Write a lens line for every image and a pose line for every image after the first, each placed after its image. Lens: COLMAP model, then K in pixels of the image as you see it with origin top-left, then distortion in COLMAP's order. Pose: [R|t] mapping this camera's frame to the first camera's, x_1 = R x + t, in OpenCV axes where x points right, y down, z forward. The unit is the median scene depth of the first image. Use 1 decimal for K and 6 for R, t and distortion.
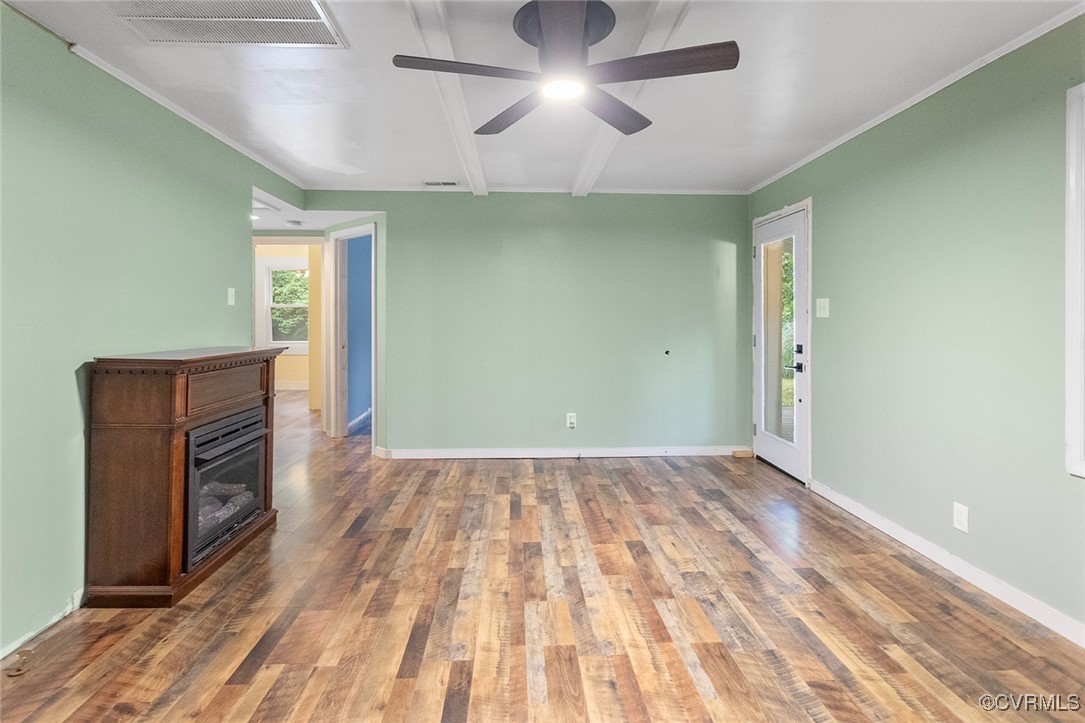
lens RADIAL K [[520.6, 0, 540.4], [0, 520.6, 316.5], [0, 0, 1]] dist [0.004096, -0.001507]
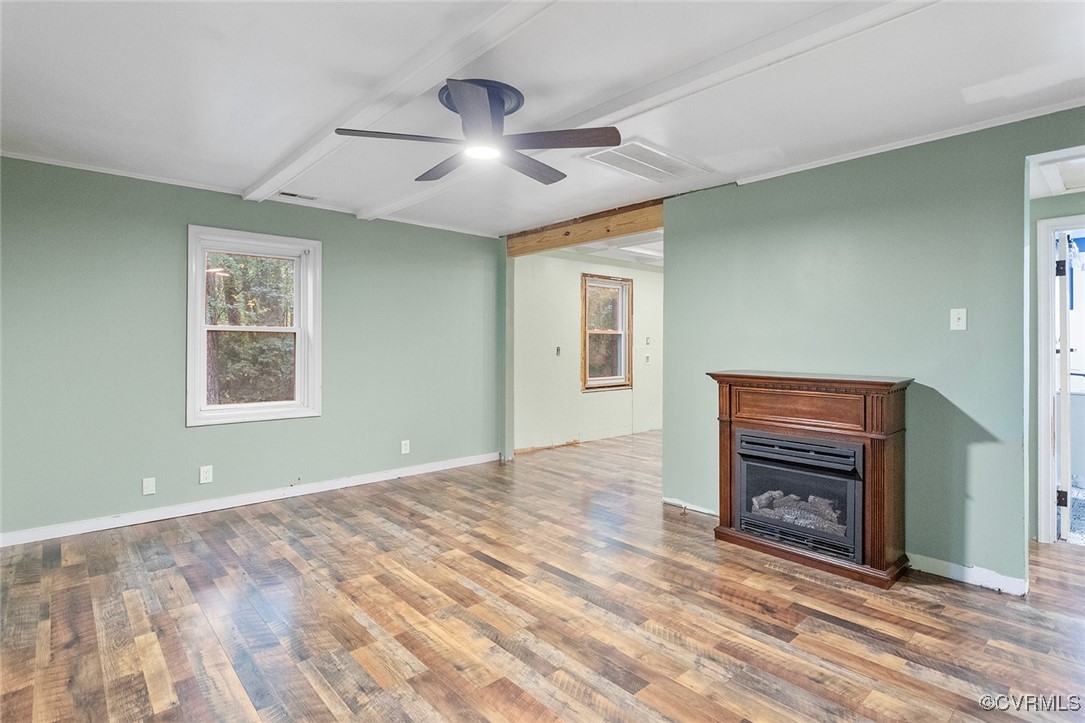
lens RADIAL K [[544.6, 0, 540.4], [0, 544.6, 337.5], [0, 0, 1]] dist [-0.008697, 0.004858]
pose [[-0.773279, -0.006958, -0.634028, 0.628666], [0.001023, 0.999925, -0.012221, -0.000494], [0.634065, -0.010099, -0.773214, 1.760937]]
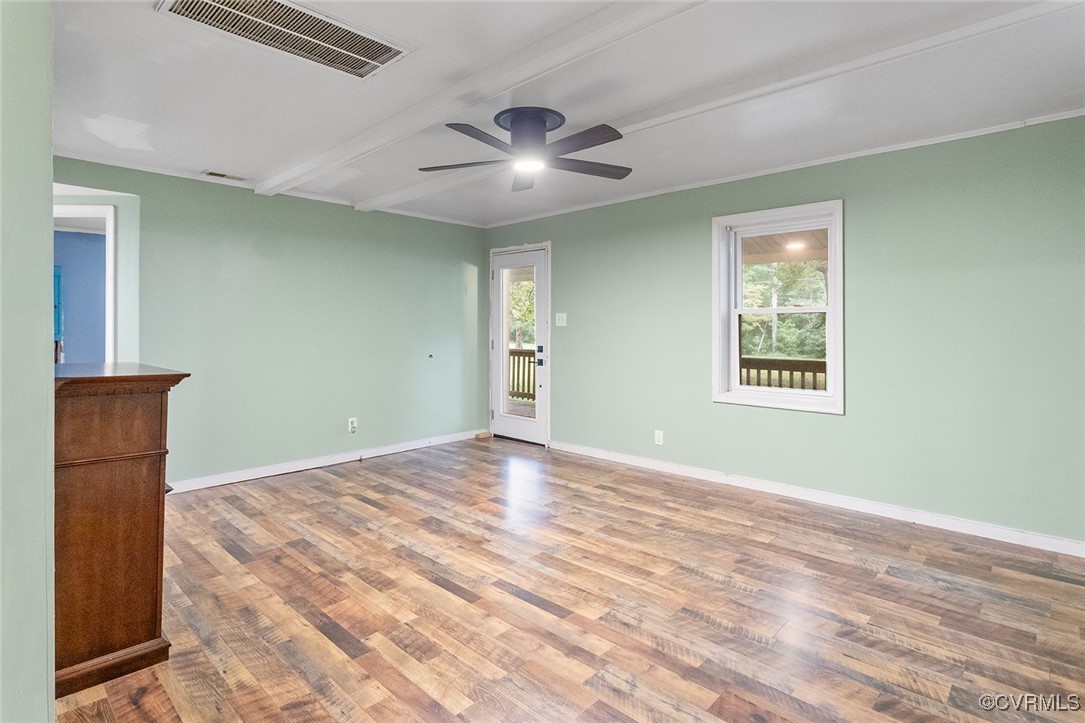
lens RADIAL K [[544.6, 0, 535.9], [0, 544.6, 320.3], [0, 0, 1]] dist [-0.008697, 0.004858]
pose [[0.726341, 0.008248, 0.687285, -0.825306], [-0.002747, 0.999955, -0.009098, -0.001326], [-0.687329, 0.004721, 0.726331, -0.075927]]
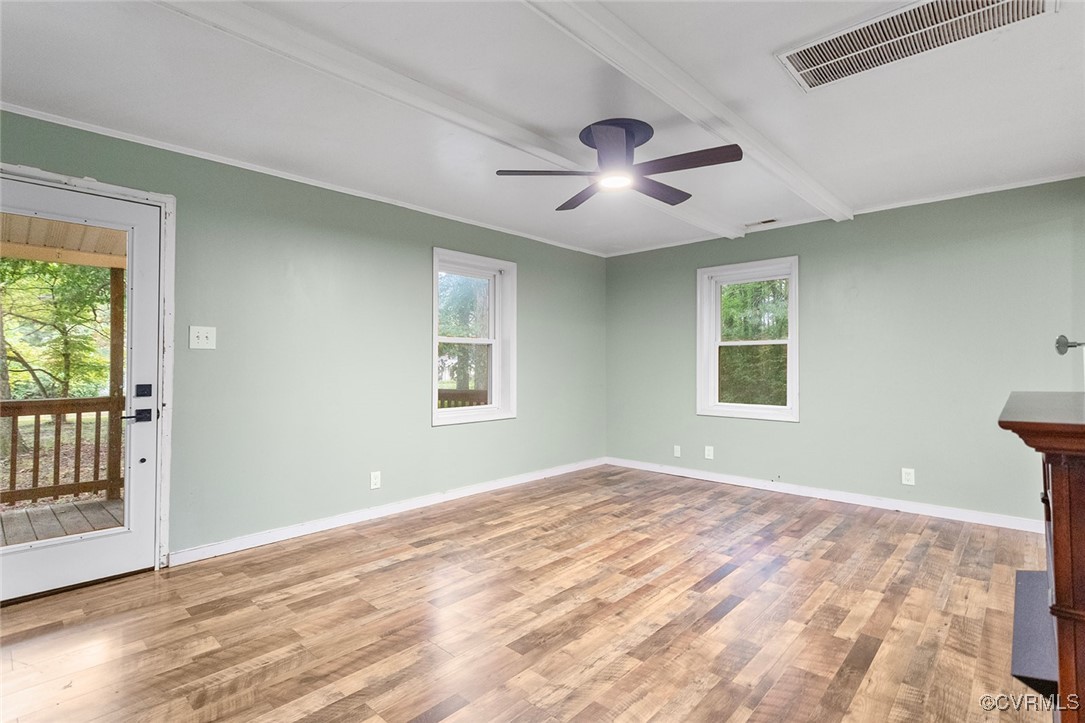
lens RADIAL K [[520.6, 0, 542.8], [0, 520.6, 354.1], [0, 0, 1]] dist [0.004096, -0.001507]
pose [[-0.697132, 0.017291, 0.716734, -0.692278], [-0.000227, 0.999704, -0.024339, 0.047243], [-0.716943, -0.017131, -0.696921, 1.798976]]
